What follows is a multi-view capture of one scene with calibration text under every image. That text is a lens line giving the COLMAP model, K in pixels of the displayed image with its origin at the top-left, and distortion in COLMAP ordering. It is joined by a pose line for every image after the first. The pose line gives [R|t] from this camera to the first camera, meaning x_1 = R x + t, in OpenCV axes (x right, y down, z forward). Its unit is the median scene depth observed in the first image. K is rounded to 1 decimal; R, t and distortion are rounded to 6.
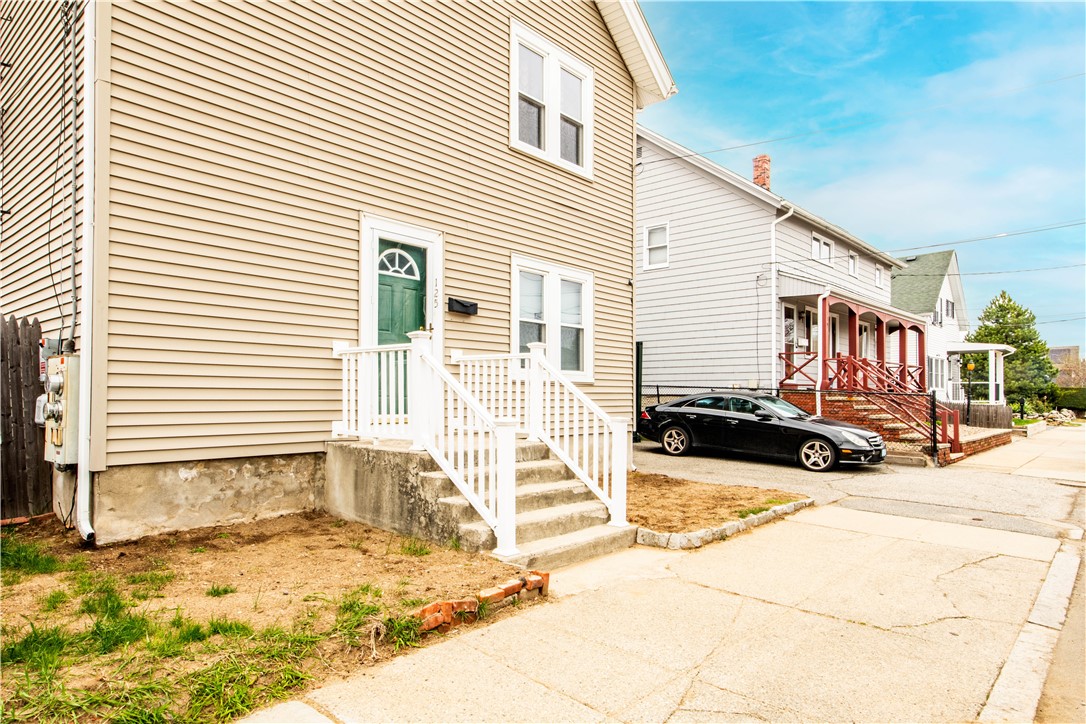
lens RADIAL K [[655.5, 0, 530.8], [0, 655.5, 376.6], [0, 0, 1]] dist [0.014819, -0.006775]
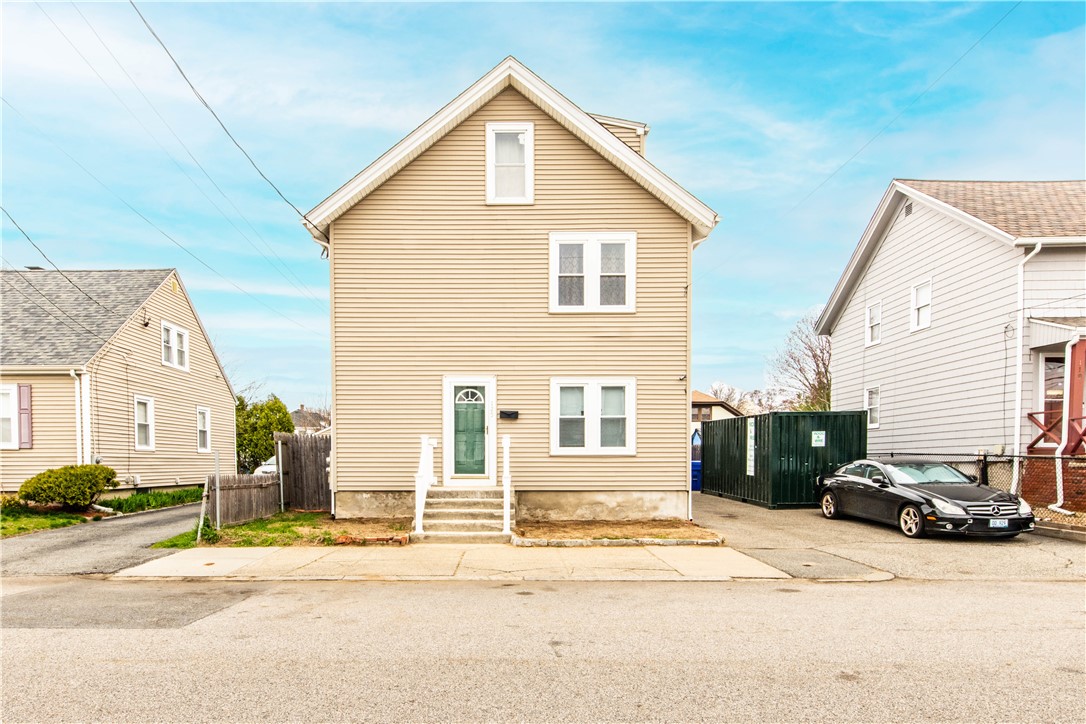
lens RADIAL K [[646.6, 0, 522.6], [0, 646.6, 468.4], [0, 0, 1]] dist [0.013302, -0.000137]
pose [[0.671821, -0.003350, -0.740706, 1.127448], [0.025778, 0.999490, 0.018860, 0.007013], [0.740265, -0.031764, 0.671565, -0.148357]]
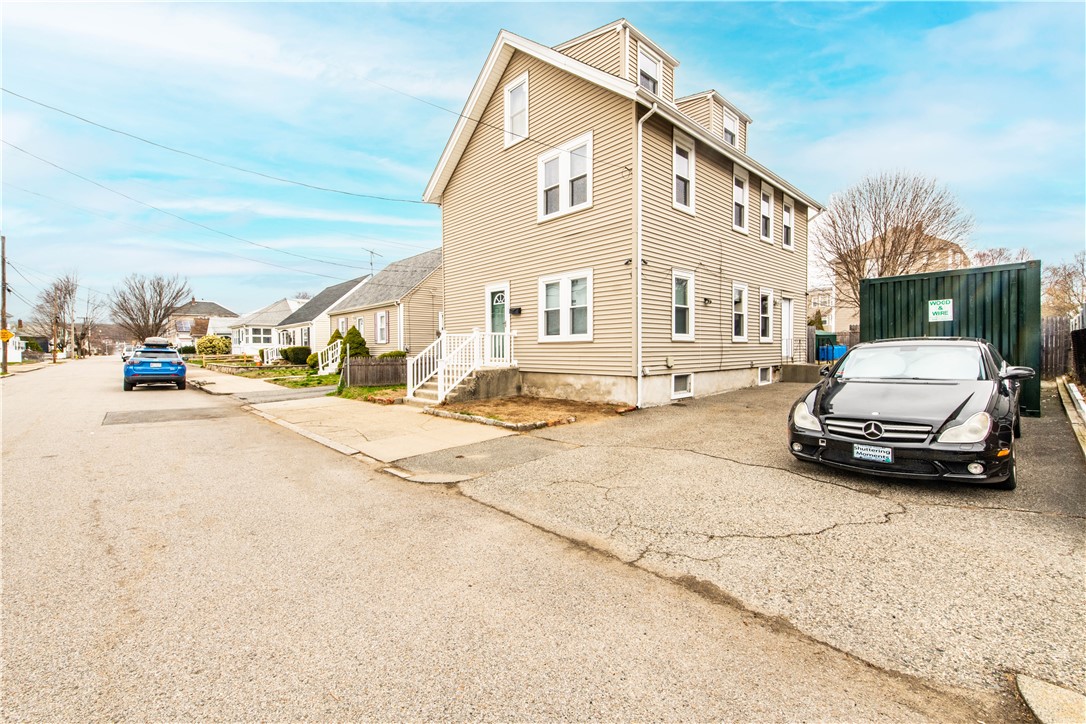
lens RADIAL K [[473.8, 0, 540.0], [0, 473.8, 350.9], [0, 0, 1]] dist [0.019222, 0.000160]
pose [[-0.110103, -0.004649, -0.993909, 1.385513], [0.033864, 0.999391, -0.008426, 0.043809], [0.993343, -0.034585, -0.109879, 1.157525]]
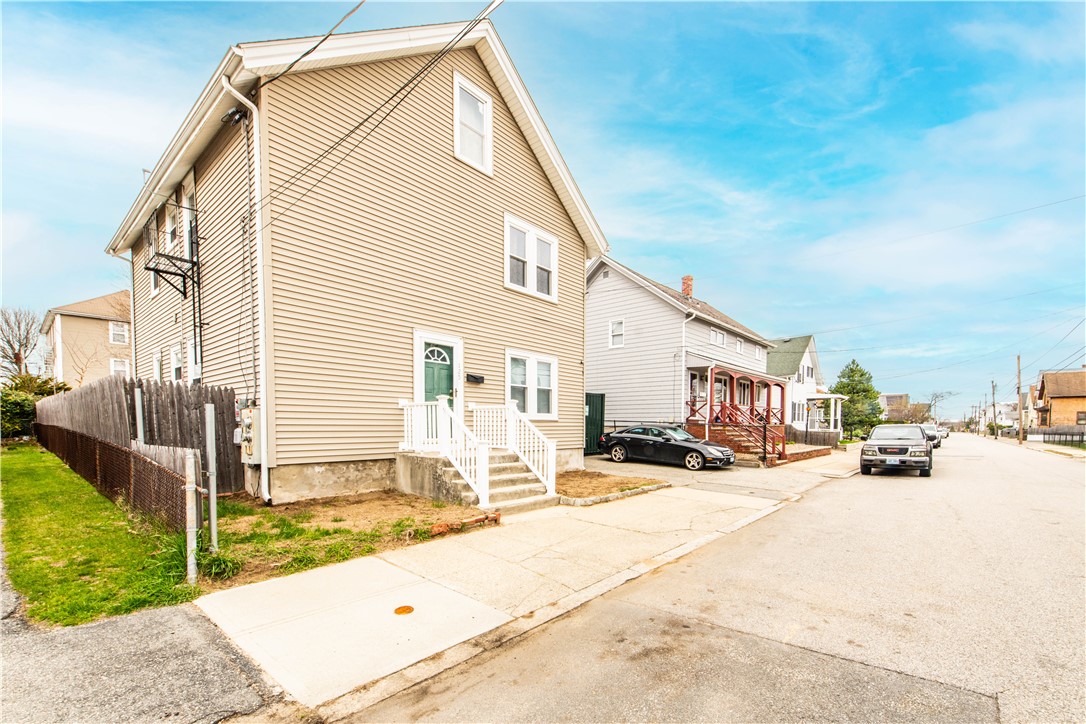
lens RADIAL K [[449.6, 0, 592.1], [0, 449.6, 433.5], [0, 0, 1]] dist [0.014122, -0.001100]
pose [[0.997469, -0.001467, 0.071091, 0.118151], [-0.001856, 0.998910, 0.046643, -0.013136], [-0.071082, -0.046657, 0.996379, -0.241862]]
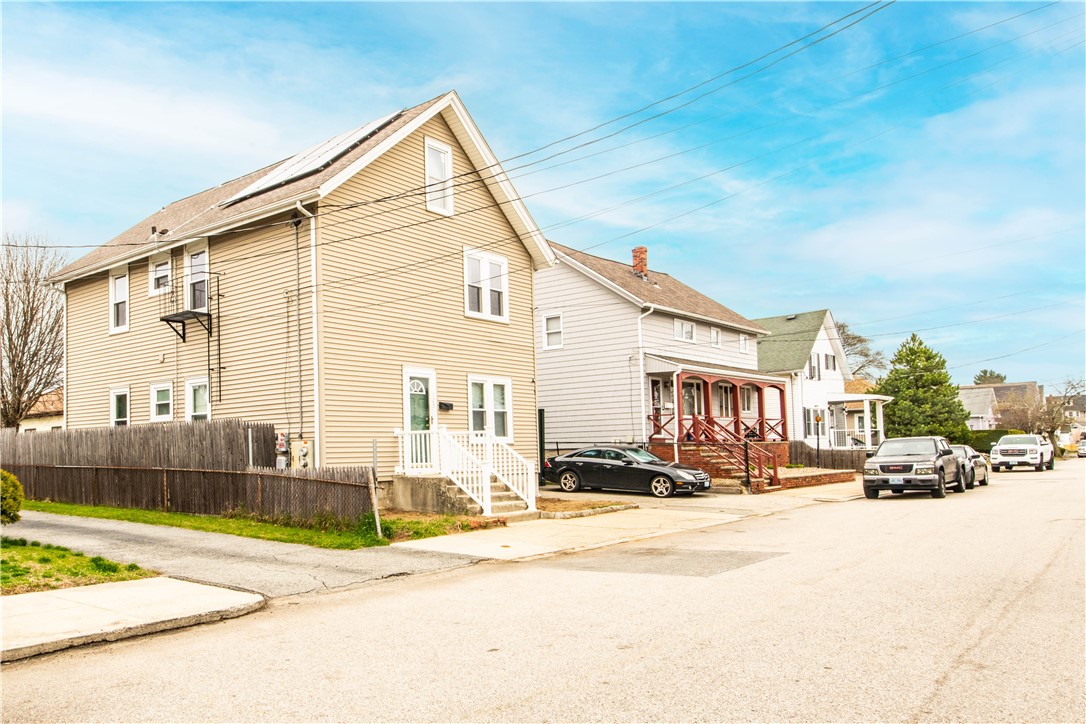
lens RADIAL K [[803.1, 0, 417.5], [0, 803.1, 387.8], [0, 0, 1]] dist [0.014207, -0.010993]
pose [[0.999637, -0.026684, 0.003716, -0.178997], [0.026843, 0.998241, -0.052853, -0.035124], [-0.002299, 0.052933, 0.998595, -1.232170]]
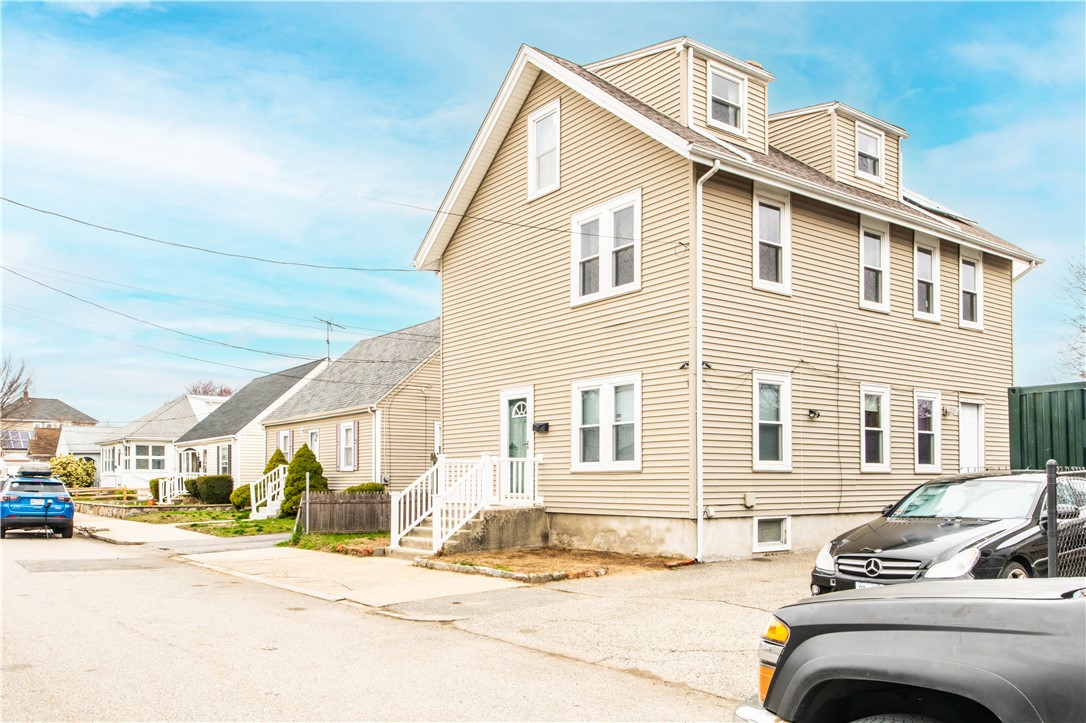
lens RADIAL K [[902.0, 0, 535.1], [0, 902.0, 438.1], [0, 0, 1]] dist [0.064806, -0.001044]
pose [[-0.206989, -0.054717, -0.976812, 1.888062], [0.027742, 0.997705, -0.061766, 0.051223], [0.977950, -0.039884, -0.204996, 1.321678]]
